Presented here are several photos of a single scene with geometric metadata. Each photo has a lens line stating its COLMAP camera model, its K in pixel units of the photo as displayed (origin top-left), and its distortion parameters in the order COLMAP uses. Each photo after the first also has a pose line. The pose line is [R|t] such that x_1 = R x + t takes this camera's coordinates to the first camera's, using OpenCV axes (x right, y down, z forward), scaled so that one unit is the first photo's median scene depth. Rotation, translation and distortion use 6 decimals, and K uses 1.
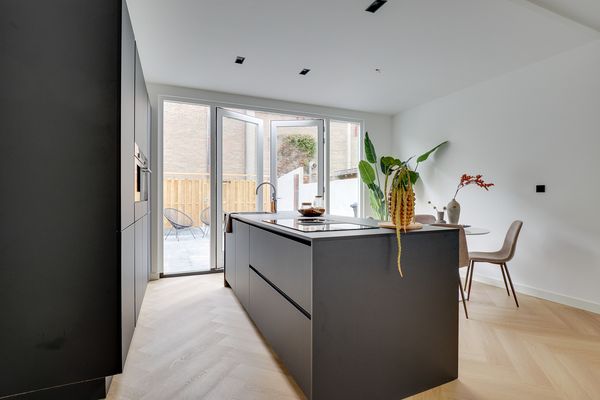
lens RADIAL K [[298.6, 0, 295.1], [0, 298.6, 197.0], [0, 0, 1]] dist [-0.002434, -0.000262]
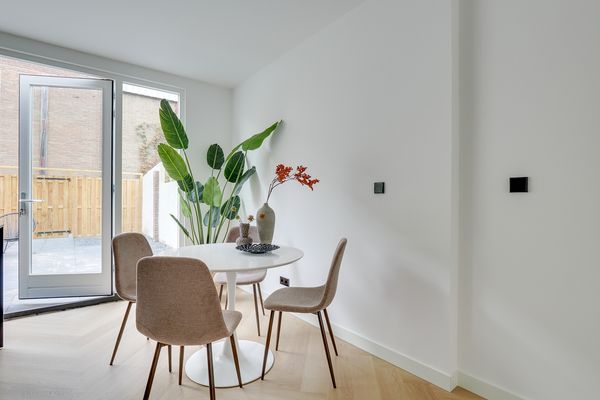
lens RADIAL K [[294.5, 0, 300.0], [0, 294.5, 200.0], [0, 0, 1]] dist [-0.001790, -0.005942]
pose [[0.963820, 0.003034, 0.266536, 0.337732], [-0.002982, 0.999995, -0.000599, -0.000045], [-0.266536, -0.000217, 0.963825, 0.294480]]
